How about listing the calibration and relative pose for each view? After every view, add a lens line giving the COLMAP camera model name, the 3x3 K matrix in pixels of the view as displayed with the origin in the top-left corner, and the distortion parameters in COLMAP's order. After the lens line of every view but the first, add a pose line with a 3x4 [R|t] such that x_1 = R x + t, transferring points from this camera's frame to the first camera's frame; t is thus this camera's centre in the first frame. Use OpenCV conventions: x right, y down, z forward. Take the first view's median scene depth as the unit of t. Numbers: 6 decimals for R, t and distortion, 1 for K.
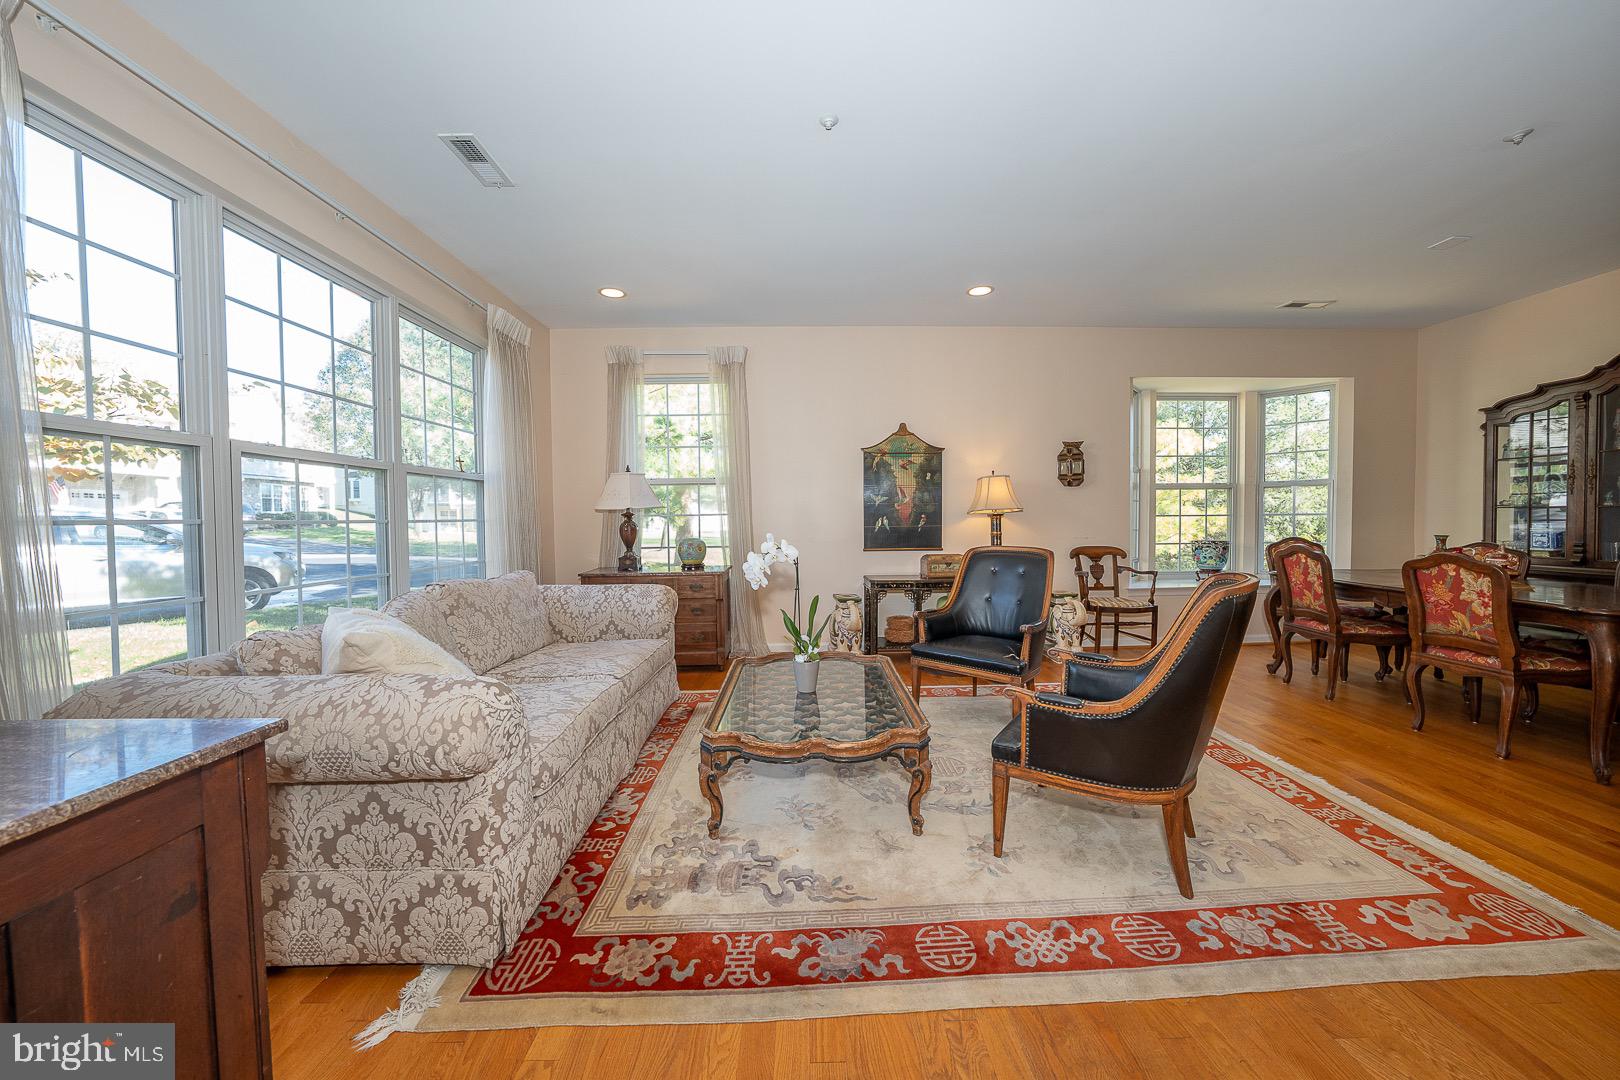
lens RADIAL K [[558.5, 0, 811.8], [0, 558.5, 535.0], [0, 0, 1]] dist [-0.024762, 0.005140]
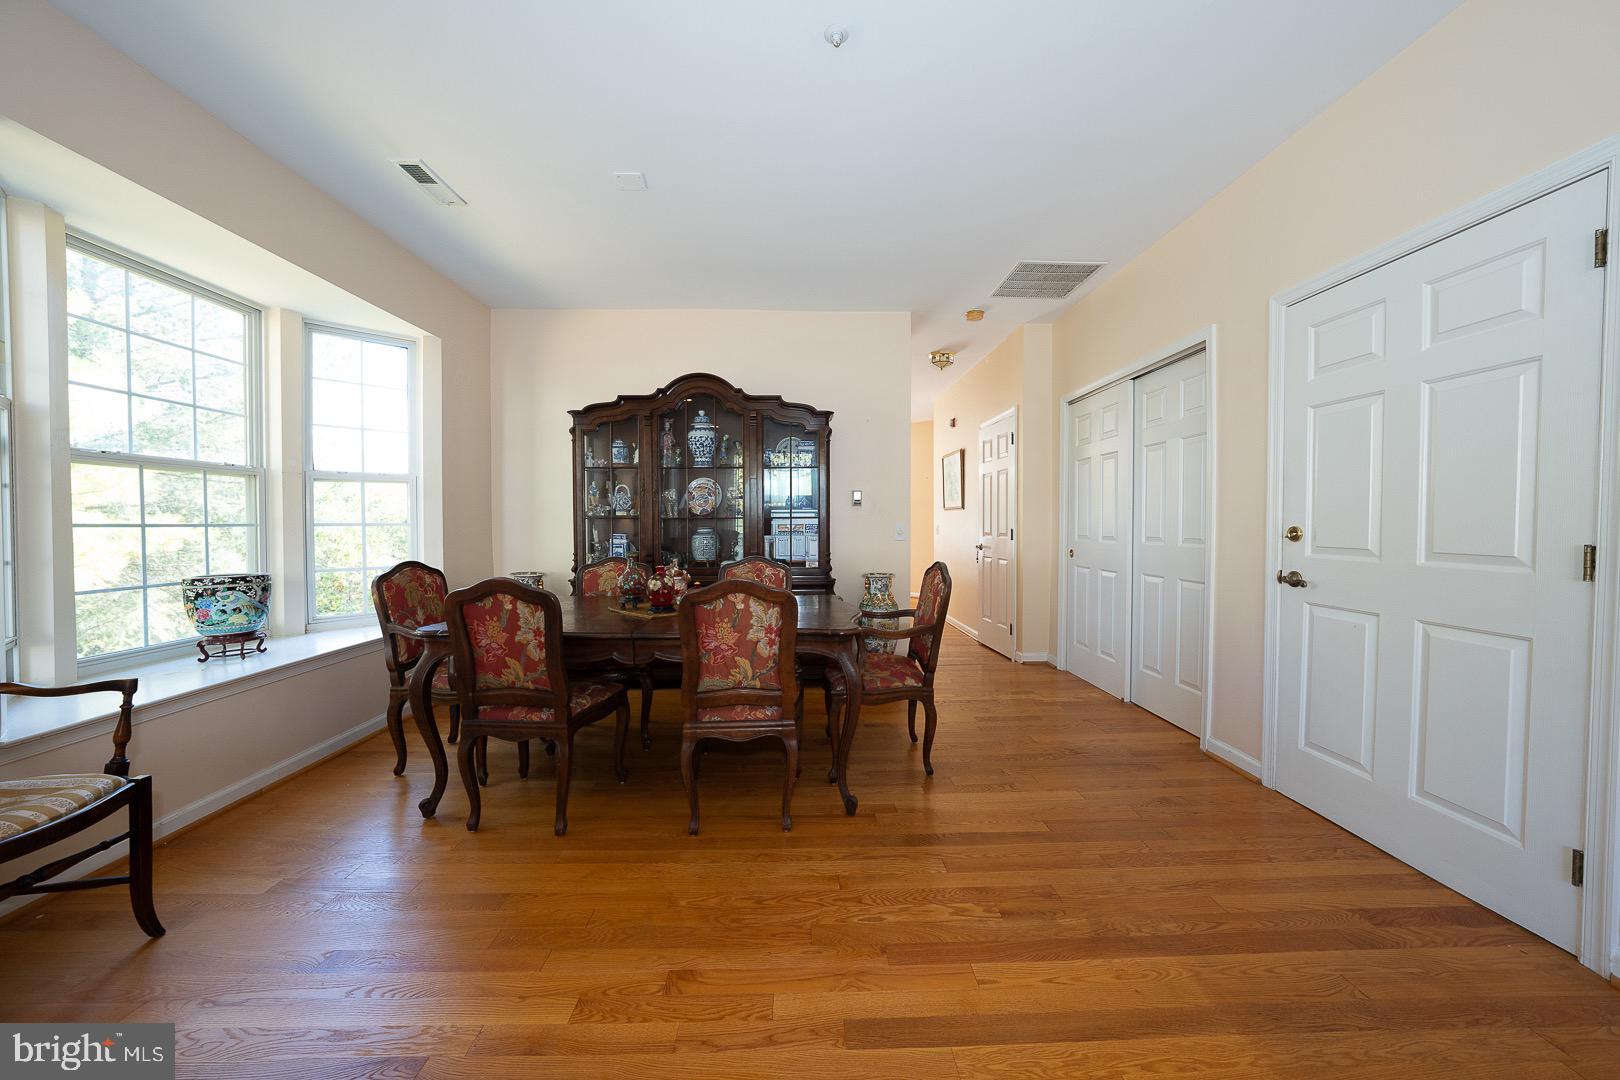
lens RADIAL K [[558.5, 0, 816.6], [0, 558.5, 536.3], [0, 0, 1]] dist [-0.024762, 0.005140]
pose [[0.000505, -0.013440, 0.999910, 0.457394], [0.032887, 0.999369, 0.013416, -0.029420], [-0.999459, 0.032877, 0.000947, 0.934042]]
